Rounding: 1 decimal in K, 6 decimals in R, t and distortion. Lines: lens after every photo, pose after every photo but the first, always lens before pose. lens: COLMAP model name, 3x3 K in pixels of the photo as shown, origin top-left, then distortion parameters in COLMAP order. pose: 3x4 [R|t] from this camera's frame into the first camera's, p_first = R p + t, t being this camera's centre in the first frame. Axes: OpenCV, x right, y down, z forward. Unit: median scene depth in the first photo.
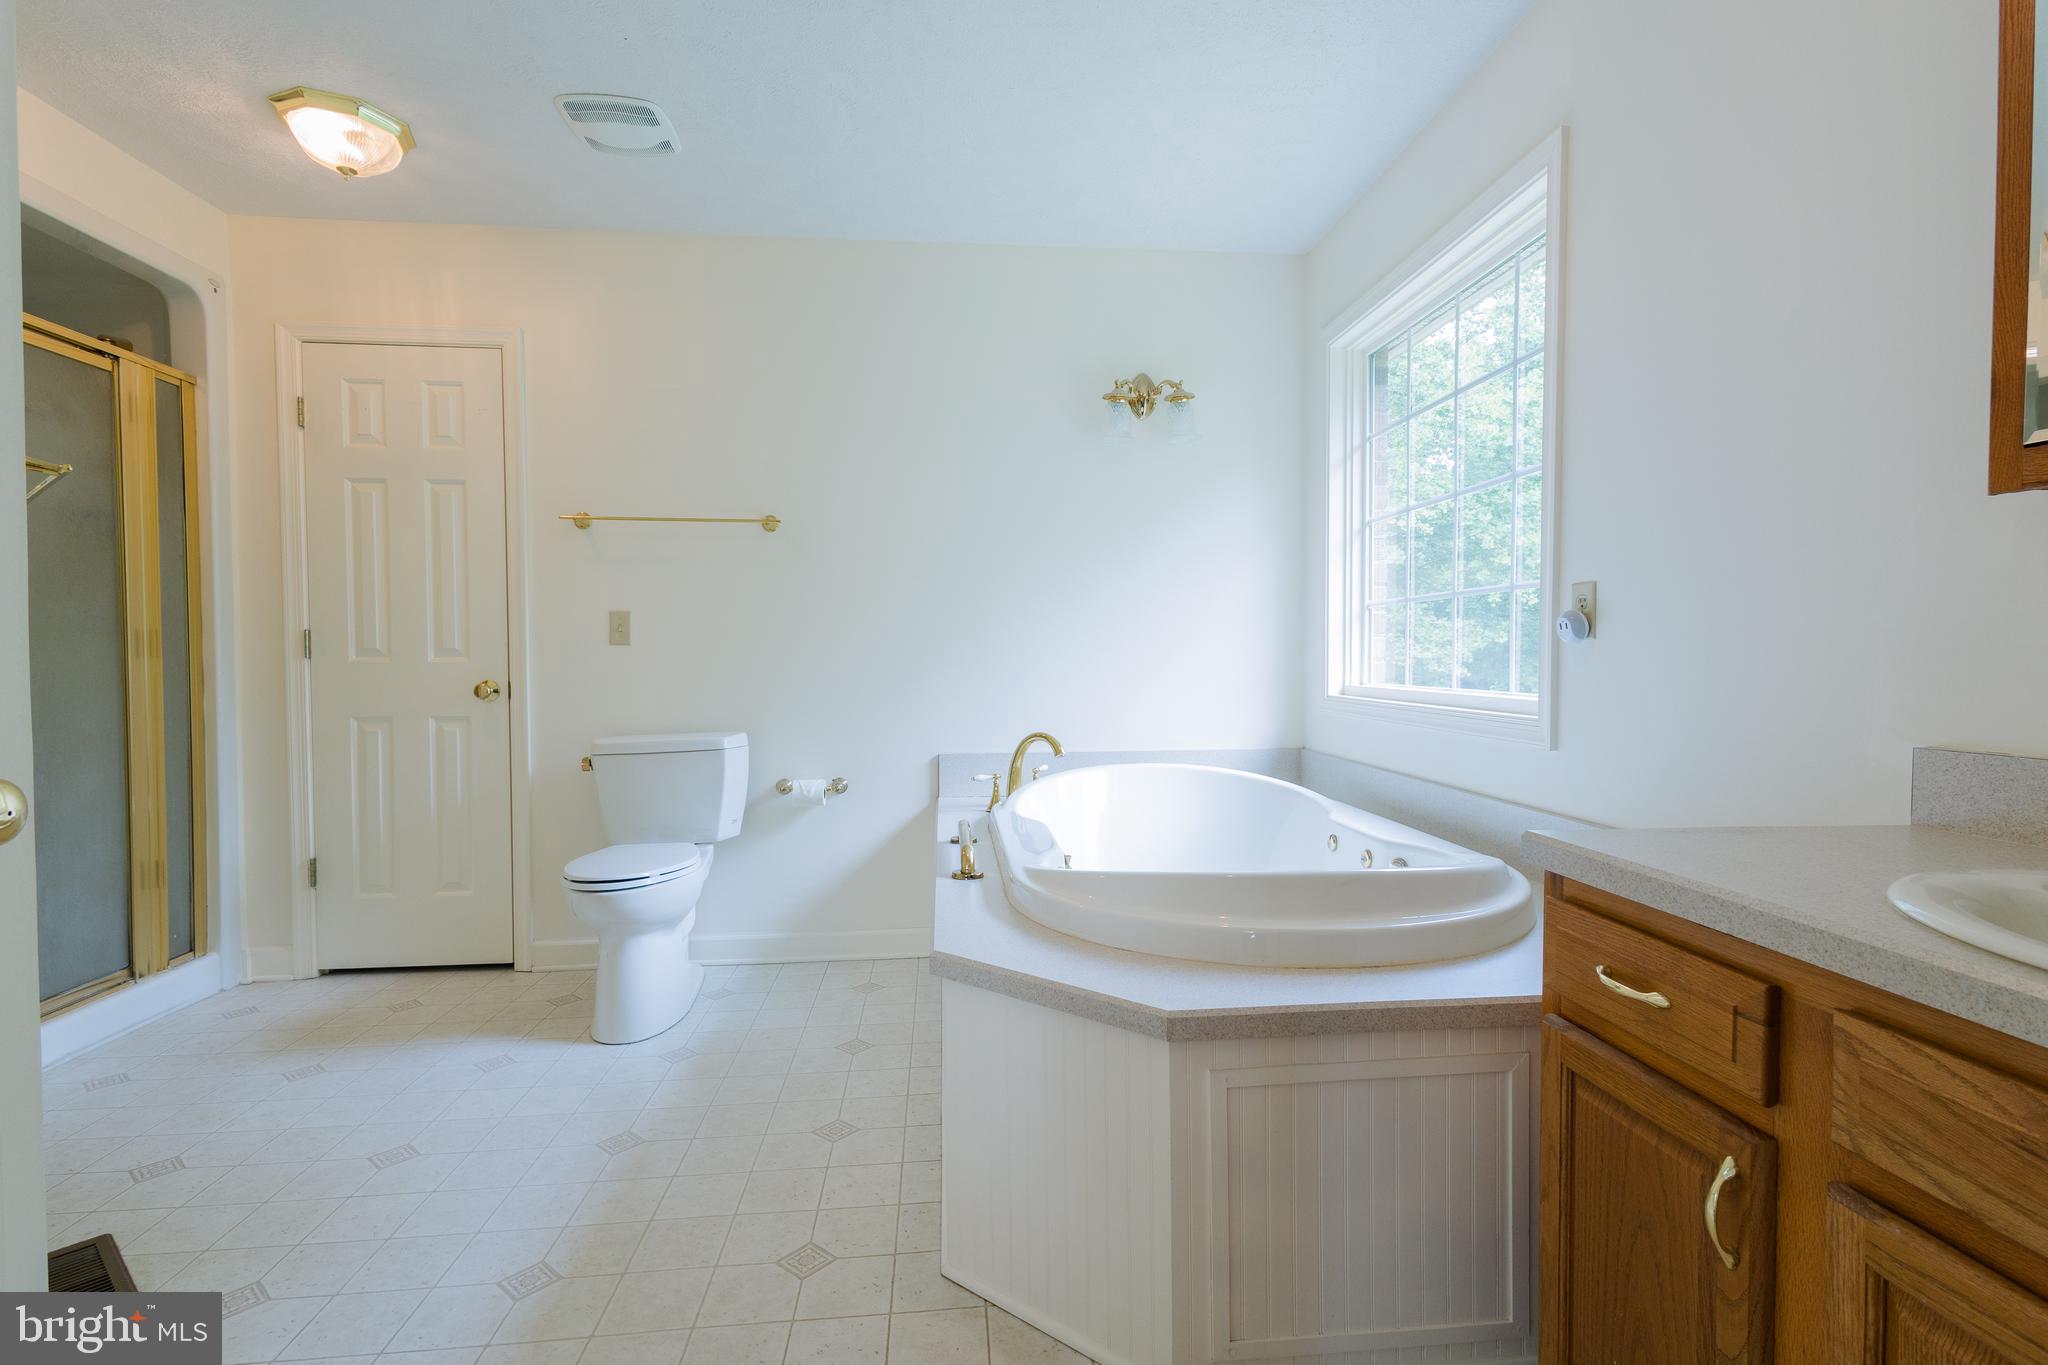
lens RADIAL K [[966.0, 0, 990.2], [0, 966.0, 680.1], [0, 0, 1]] dist [0.008145, -0.001793]
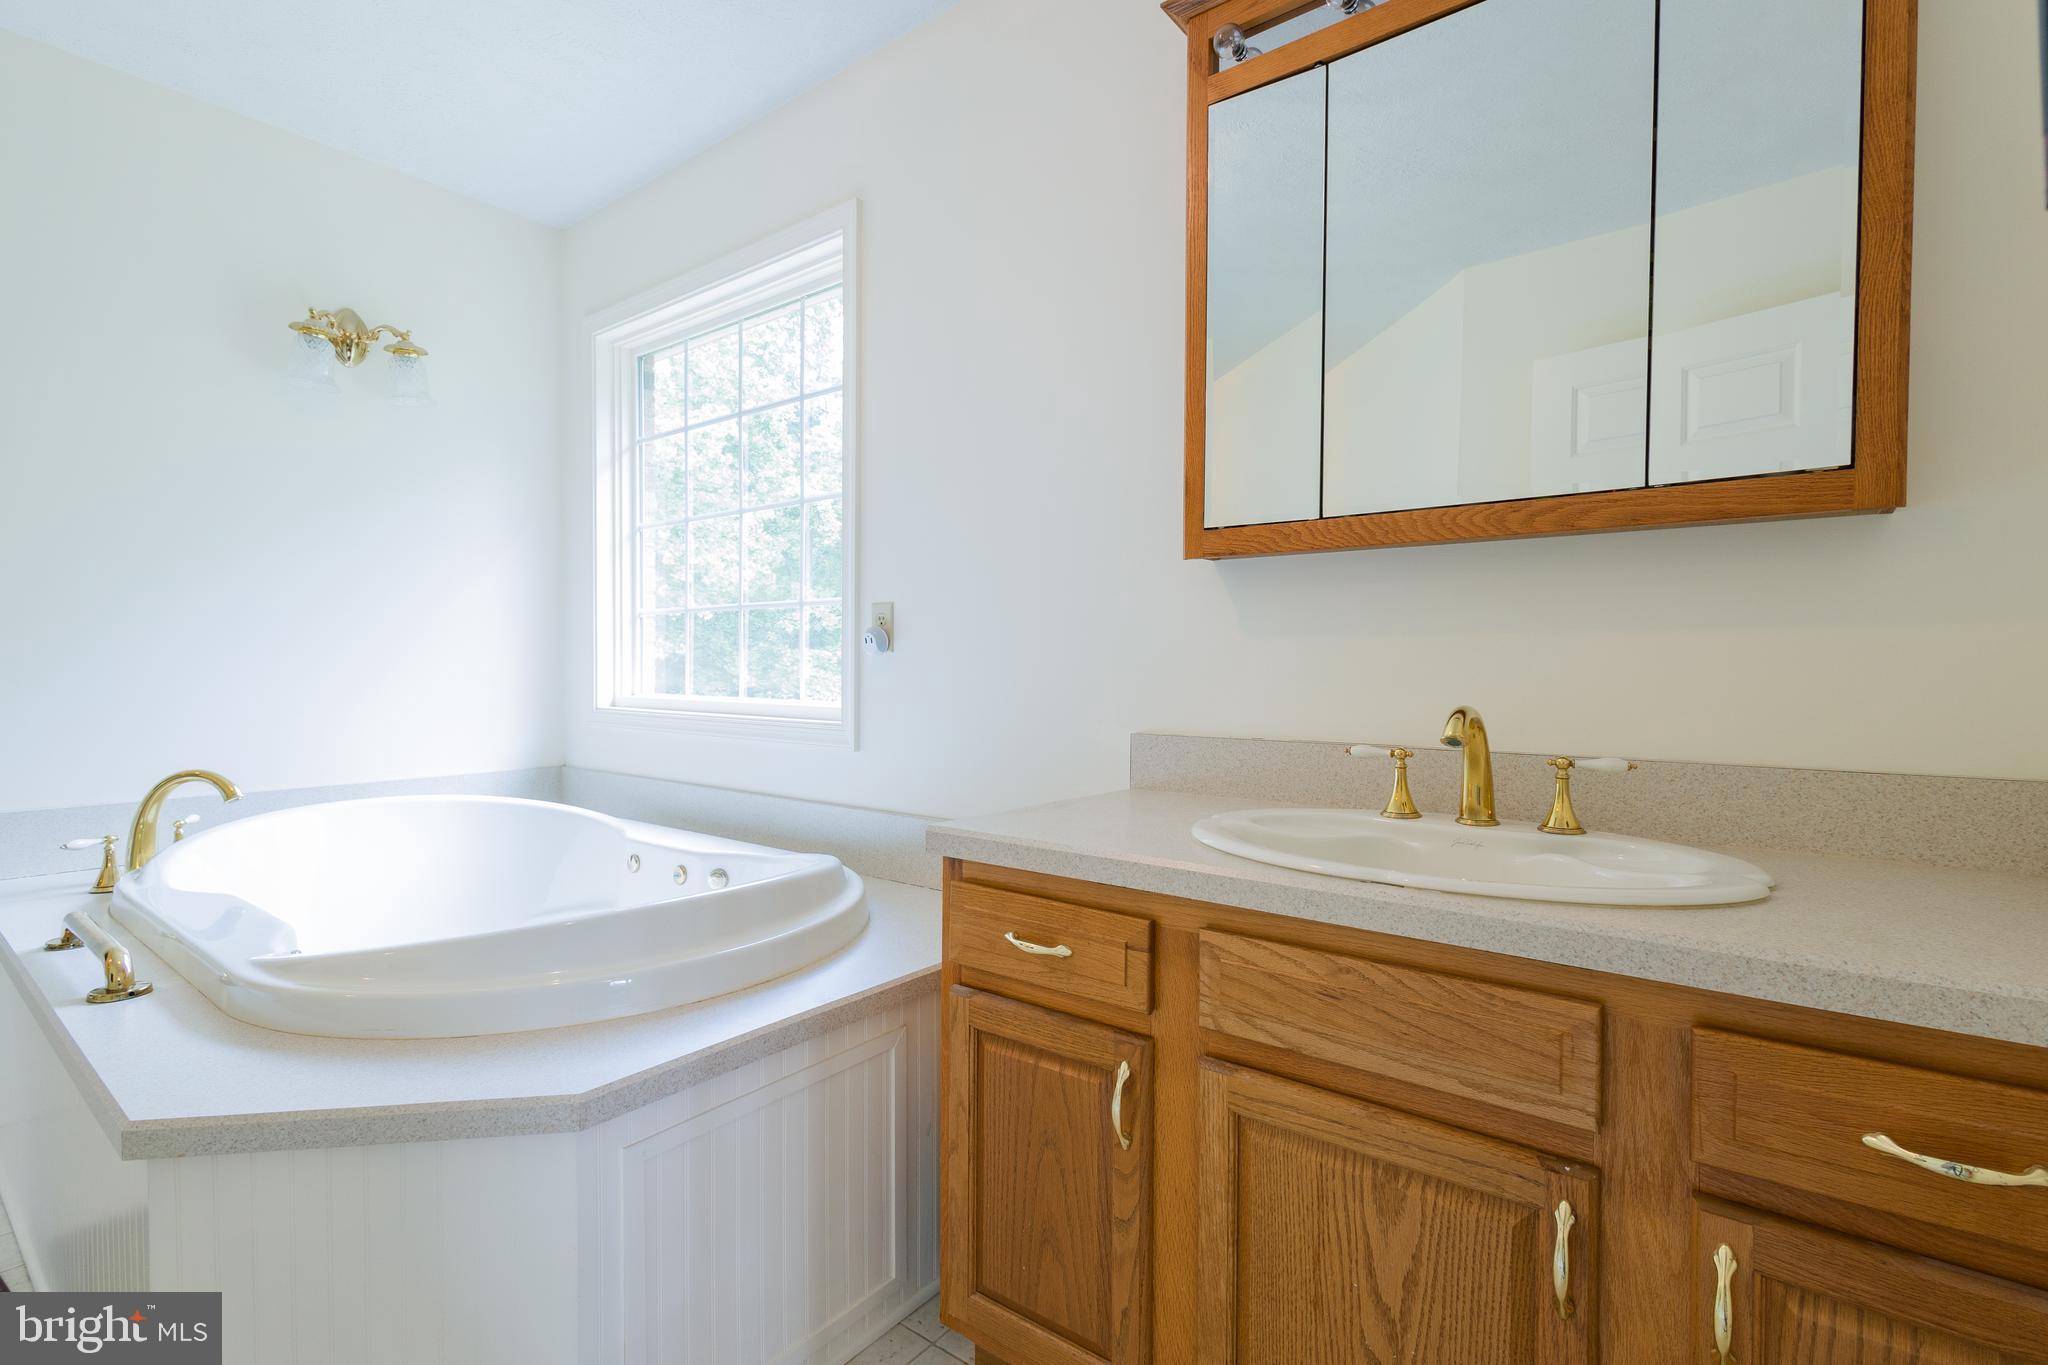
lens RADIAL K [[966.0, 0, 1020.2], [0, 966.0, 679.7], [0, 0, 1]] dist [0.008145, -0.001793]
pose [[0.671825, -0.004521, 0.740696, -0.125058], [0.012345, 0.999911, -0.005095, -0.002154], [-0.740607, 0.012567, 0.671821, 0.114904]]
